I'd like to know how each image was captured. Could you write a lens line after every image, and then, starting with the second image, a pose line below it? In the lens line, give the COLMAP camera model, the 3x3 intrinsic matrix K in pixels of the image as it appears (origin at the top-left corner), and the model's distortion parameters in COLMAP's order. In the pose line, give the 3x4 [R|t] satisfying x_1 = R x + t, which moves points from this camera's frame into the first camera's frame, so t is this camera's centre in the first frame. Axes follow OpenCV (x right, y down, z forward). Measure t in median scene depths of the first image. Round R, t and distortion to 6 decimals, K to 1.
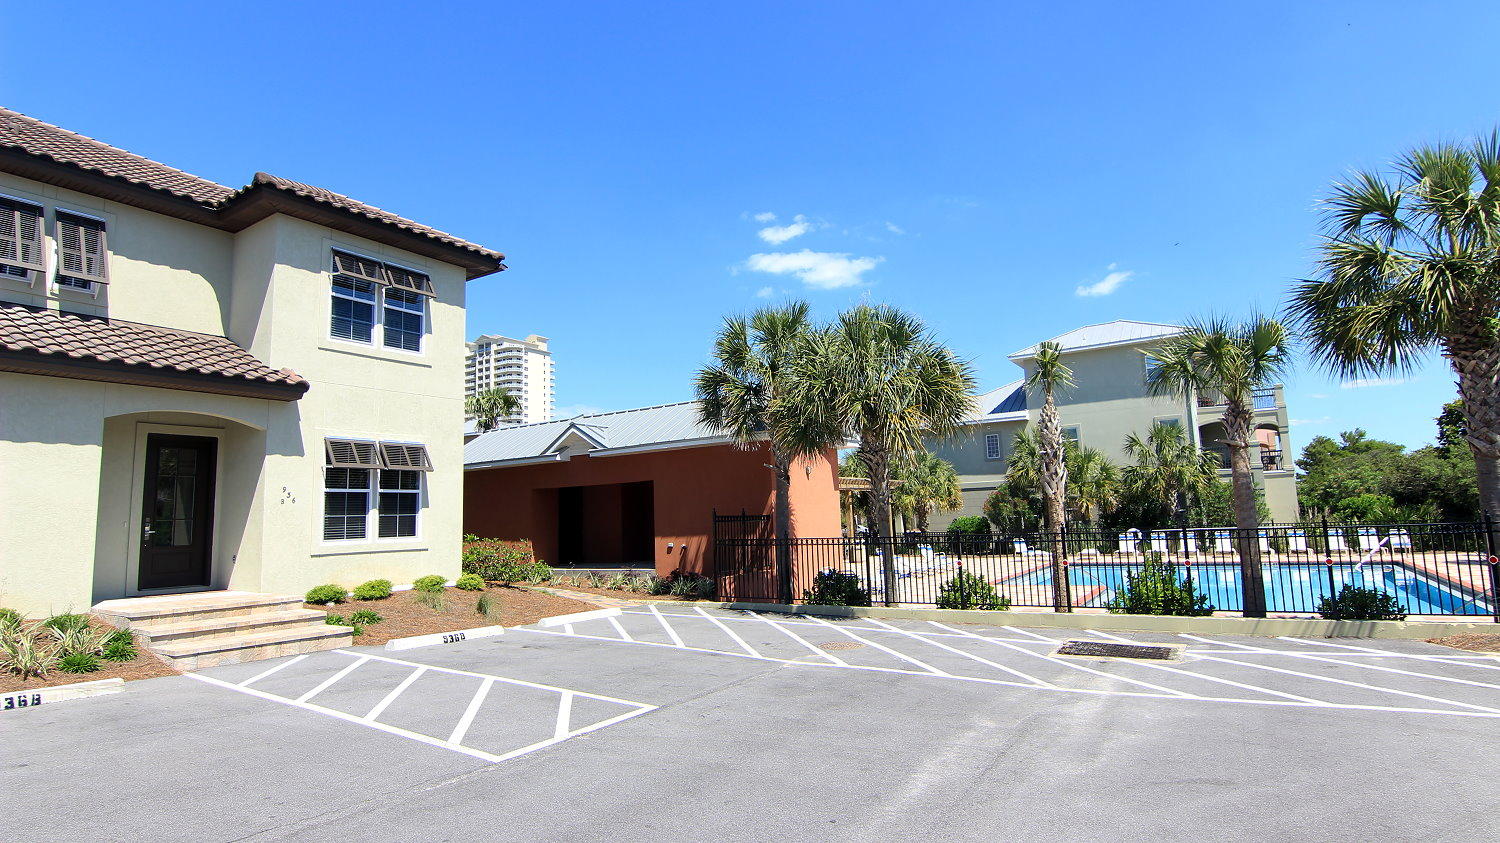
lens RADIAL K [[792.4, 0, 750.0], [0, 792.4, 421.5], [0, 0, 1]] dist [-0.000209, -0.000070]
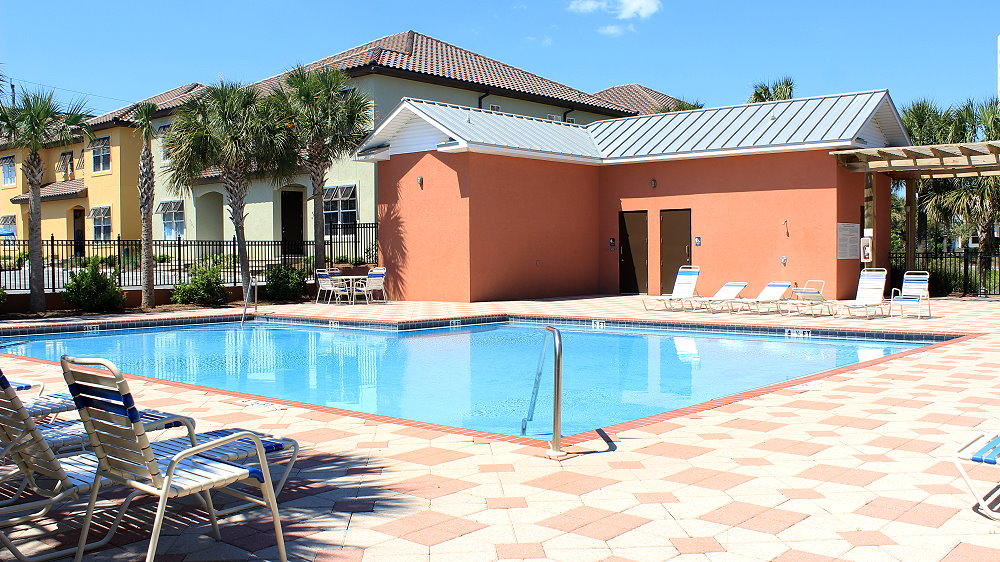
lens RADIAL K [[977.3, 0, 500.0], [0, 977.3, 281.0], [0, 0, 1]] dist [-0.103298, 0.013375]
pose [[-0.071513, 0.063992, -0.995385, 1.875890], [0.144680, 0.988051, 0.053126, 0.186967], [0.986891, -0.140213, -0.079917, 1.565195]]
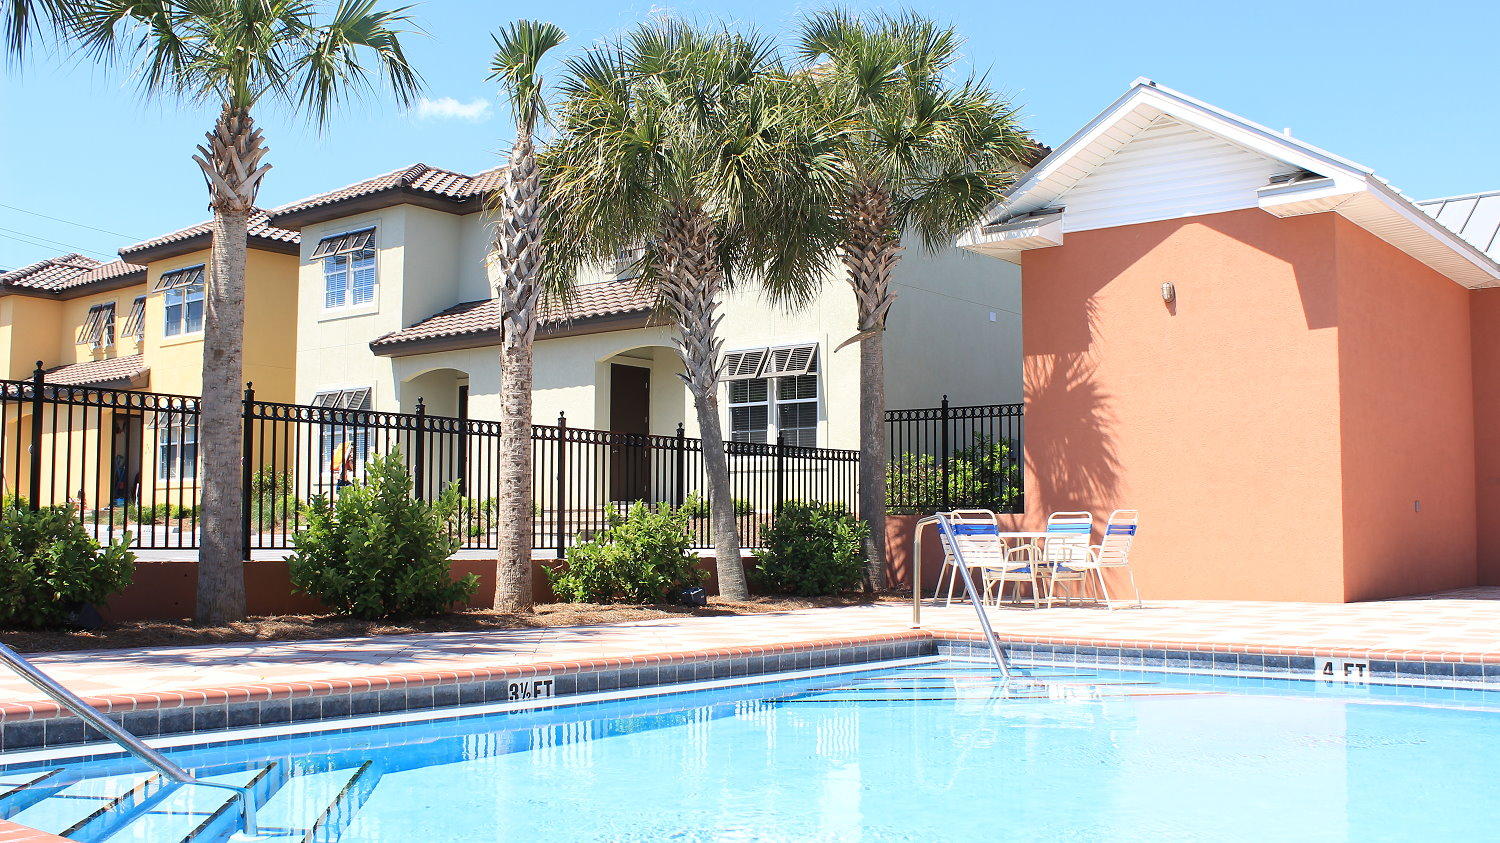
lens RADIAL K [[1465.9, 0, 750.0], [0, 1465.9, 421.5], [0, 0, 1]] dist [-0.103298, 0.013375]
pose [[-0.022629, -0.042834, -0.998826, 1.144467], [0.131634, 0.990256, -0.045448, 0.179733], [0.991040, -0.132508, -0.016770, 1.011065]]
